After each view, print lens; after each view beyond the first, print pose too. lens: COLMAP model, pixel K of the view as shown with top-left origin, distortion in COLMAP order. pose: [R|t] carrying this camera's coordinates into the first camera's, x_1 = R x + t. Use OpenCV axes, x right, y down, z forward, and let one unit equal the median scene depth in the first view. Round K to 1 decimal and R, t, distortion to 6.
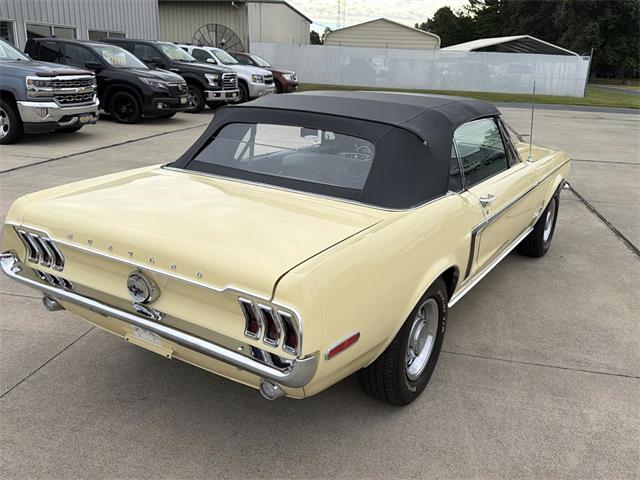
lens RADIAL K [[580.0, 0, 320.7], [0, 580.0, 243.0], [0, 0, 1]] dist [0.012765, 0.000000]
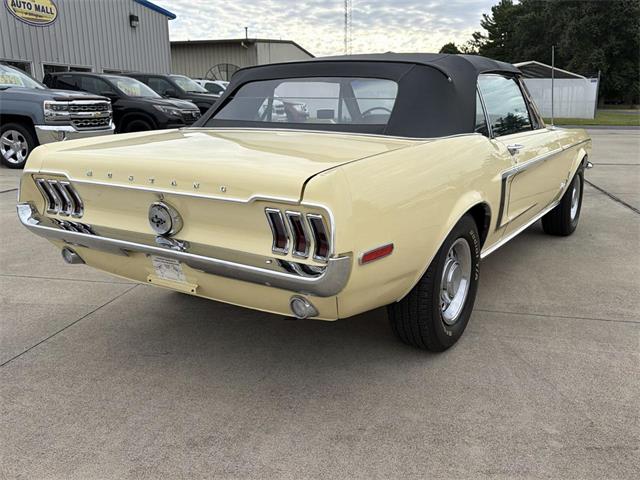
lens RADIAL K [[580.0, 0, 321.1], [0, 580.0, 243.9], [0, 0, 1]] dist [0.012765, 0.000000]
pose [[0.999062, -0.036558, -0.023195, -0.017105], [0.034996, 0.997304, -0.064502, 0.124196], [0.025491, 0.063630, 0.997648, 0.032140]]
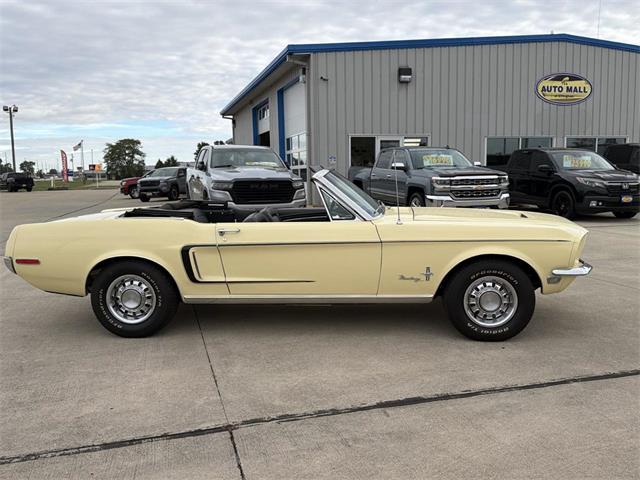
lens RADIAL K [[580.0, 0, 318.6], [0, 580.0, 246.3], [0, 0, 1]] dist [0.012765, 0.000000]
pose [[0.471251, 0.071649, -0.879084, 1.496666], [-0.232746, 0.971468, -0.045590, -0.027920], [0.850736, 0.226088, 0.474481, 0.494580]]
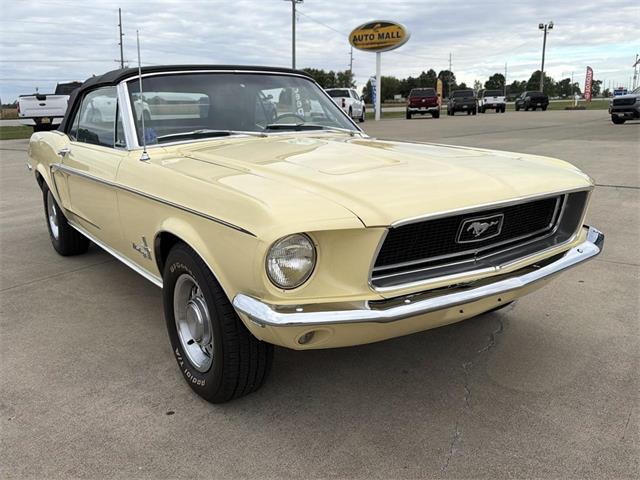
lens RADIAL K [[580.0, 0, 324.9], [0, 580.0, 242.1], [0, 0, 1]] dist [0.012765, 0.000000]
pose [[-0.393750, 0.190876, -0.899181, 1.077171], [-0.268698, 0.911578, 0.311170, -0.380646], [0.879069, 0.364132, -0.307646, 1.737647]]
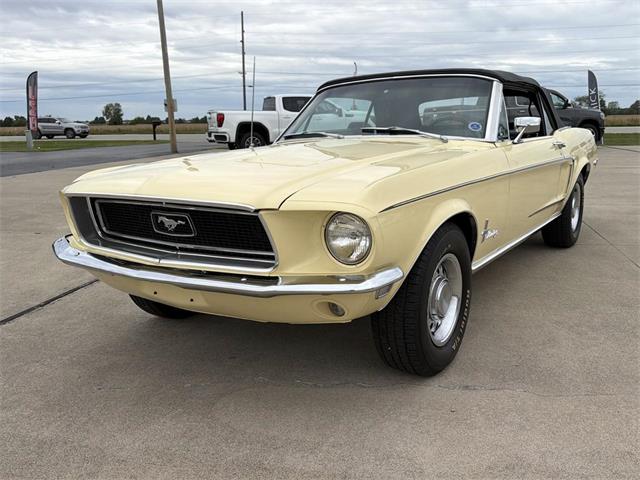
lens RADIAL K [[580.0, 0, 324.0], [0, 580.0, 243.1], [0, 0, 1]] dist [0.012765, 0.000000]
pose [[-0.999664, -0.018224, 0.018457, 0.292184], [-0.006892, 0.872631, 0.488332, -0.547487], [-0.025006, 0.488041, -0.872463, 2.257231]]
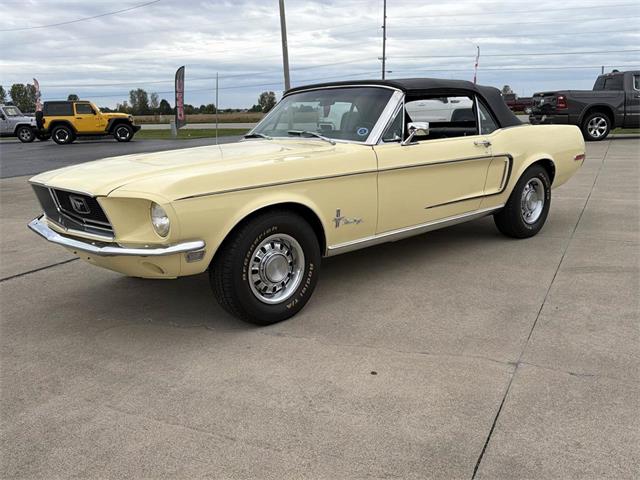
lens RADIAL K [[580.0, 0, 324.8], [0, 580.0, 242.5], [0, 0, 1]] dist [0.012765, 0.000000]
pose [[-0.964389, -0.061585, 0.257220, -0.148592], [0.078400, 0.862246, 0.500386, -0.633477], [-0.252603, 0.502732, -0.826712, 2.390449]]
